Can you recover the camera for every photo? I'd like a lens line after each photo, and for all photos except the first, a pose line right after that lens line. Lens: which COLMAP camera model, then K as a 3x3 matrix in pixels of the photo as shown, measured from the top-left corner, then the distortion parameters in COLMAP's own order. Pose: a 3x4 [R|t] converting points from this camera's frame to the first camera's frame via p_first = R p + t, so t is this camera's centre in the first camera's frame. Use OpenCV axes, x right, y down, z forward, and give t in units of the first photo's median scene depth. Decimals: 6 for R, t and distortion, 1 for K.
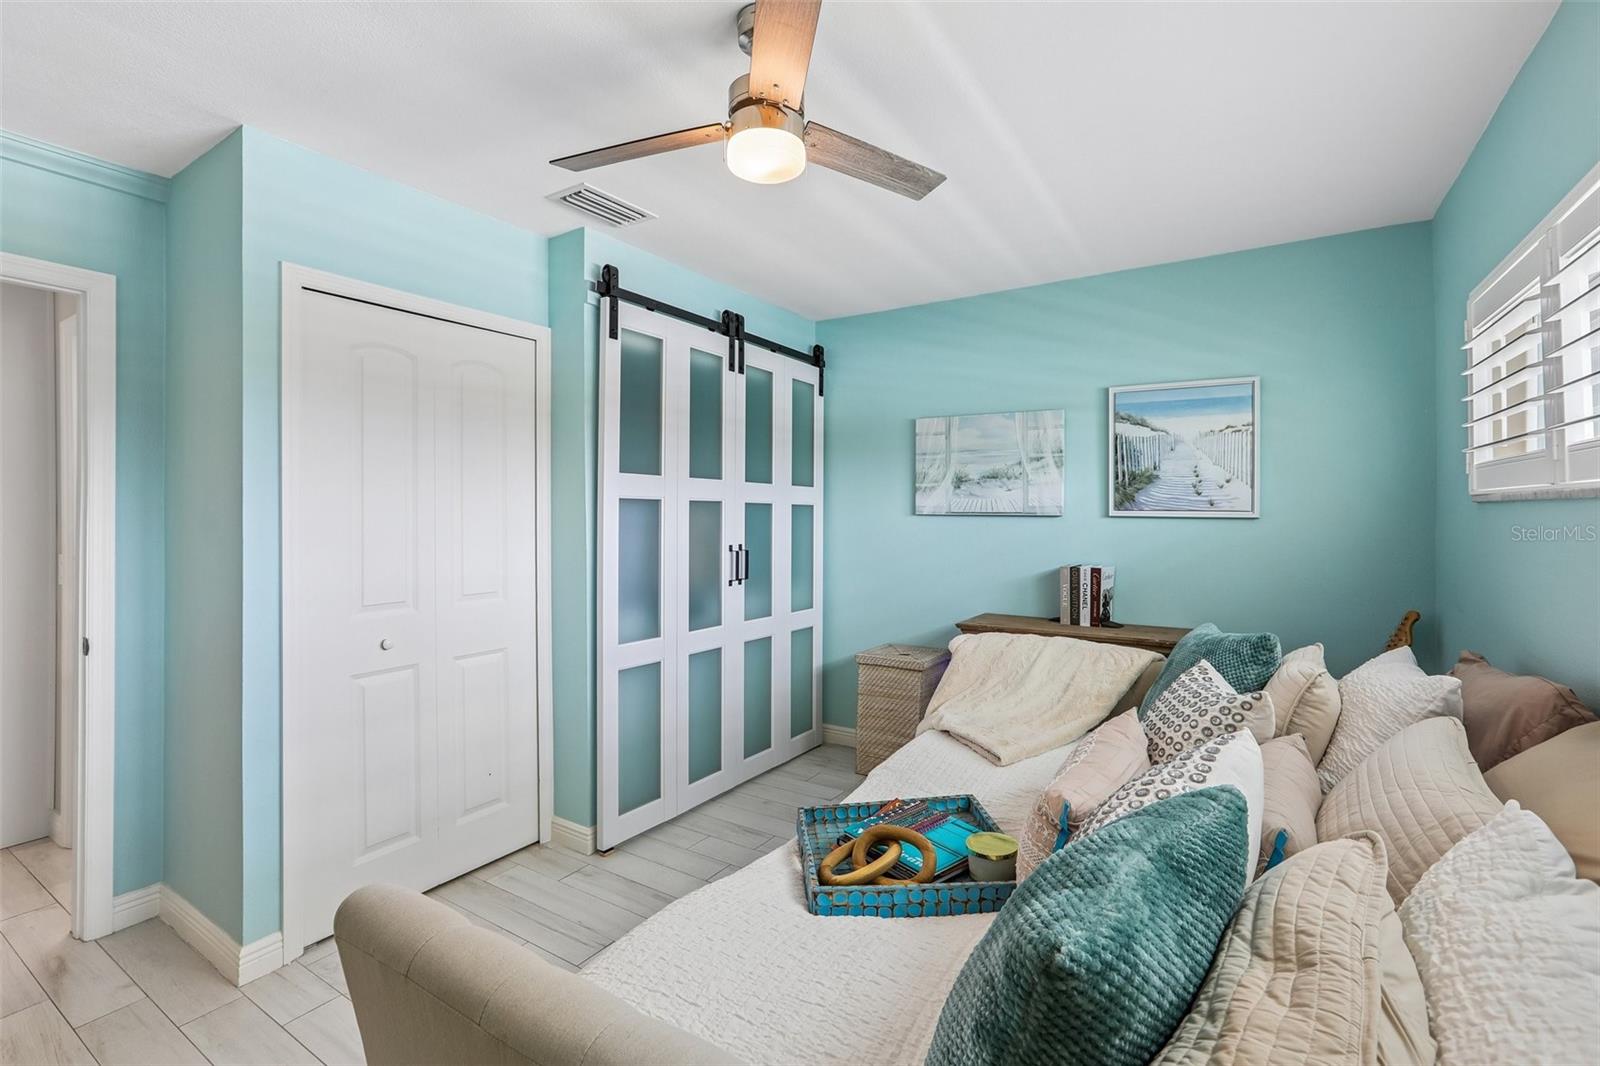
lens RADIAL K [[738.0, 0, 802.3], [0, 738.0, 518.8], [0, 0, 1]] dist [-0.046671, 0.020262]
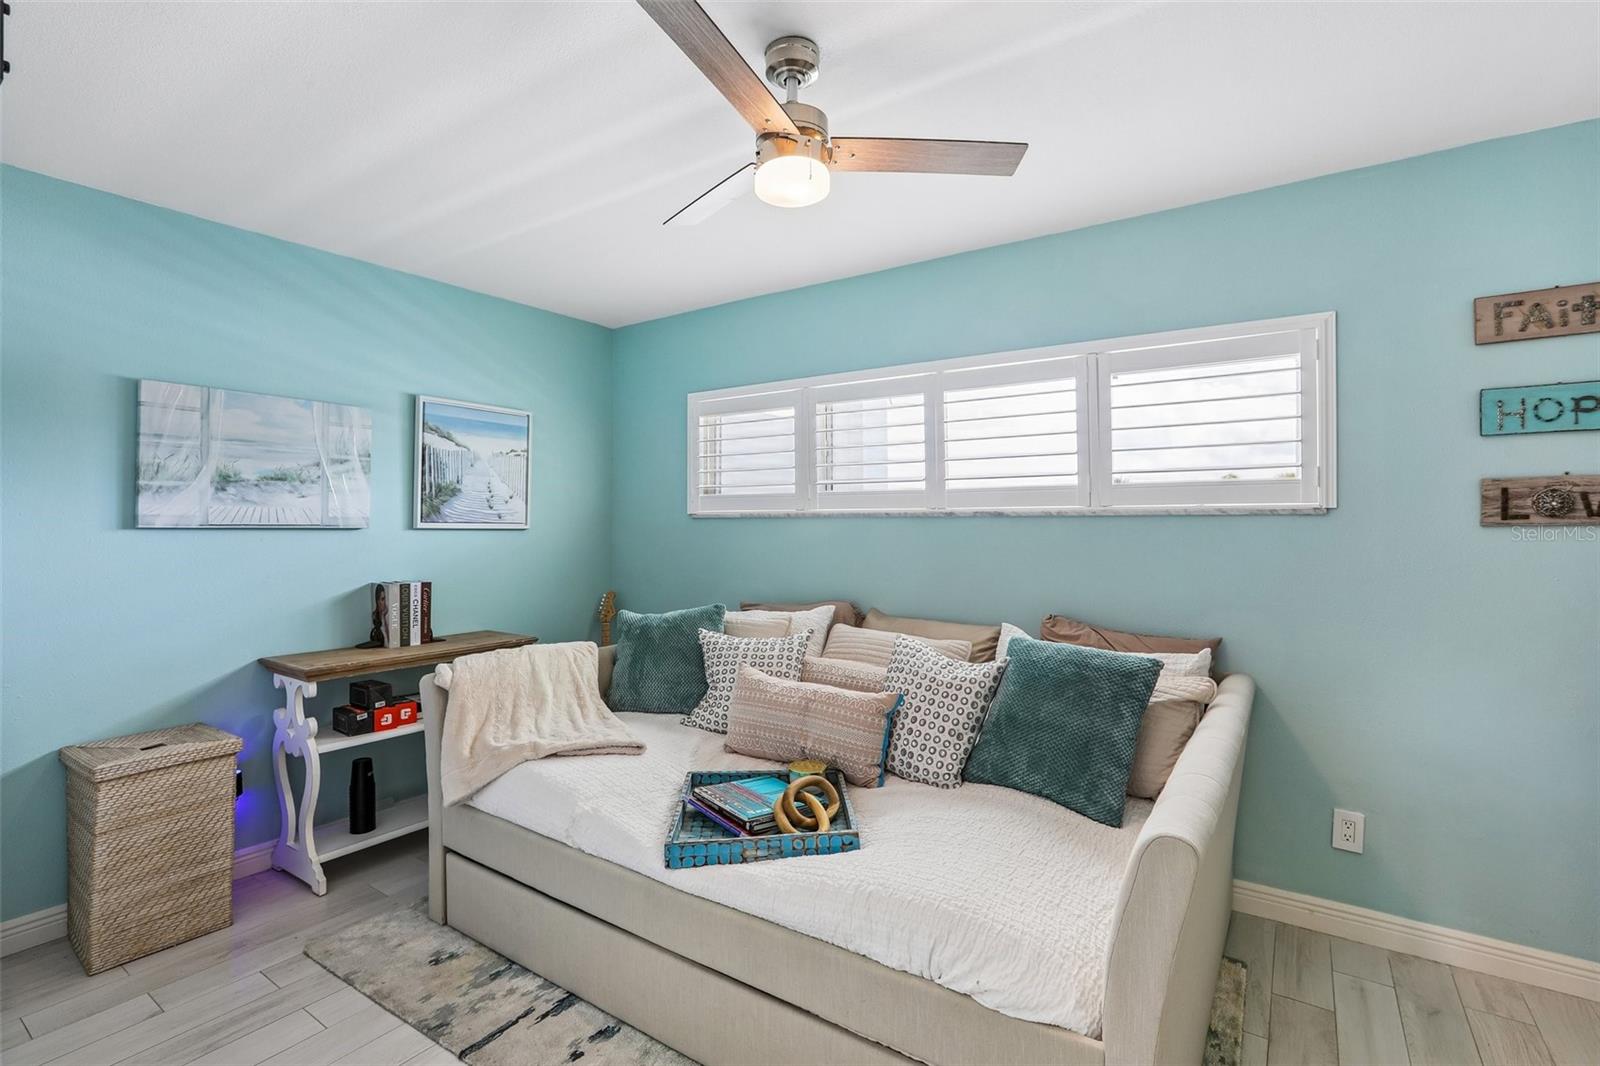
lens RADIAL K [[738.0, 0, 802.3], [0, 738.0, 518.8], [0, 0, 1]] dist [-0.046671, 0.020262]
pose [[0.030700, 0.006212, 0.999509, -0.527348], [0.007228, 0.999953, -0.006437, -0.006337], [-0.999503, 0.007422, 0.030653, 0.466606]]
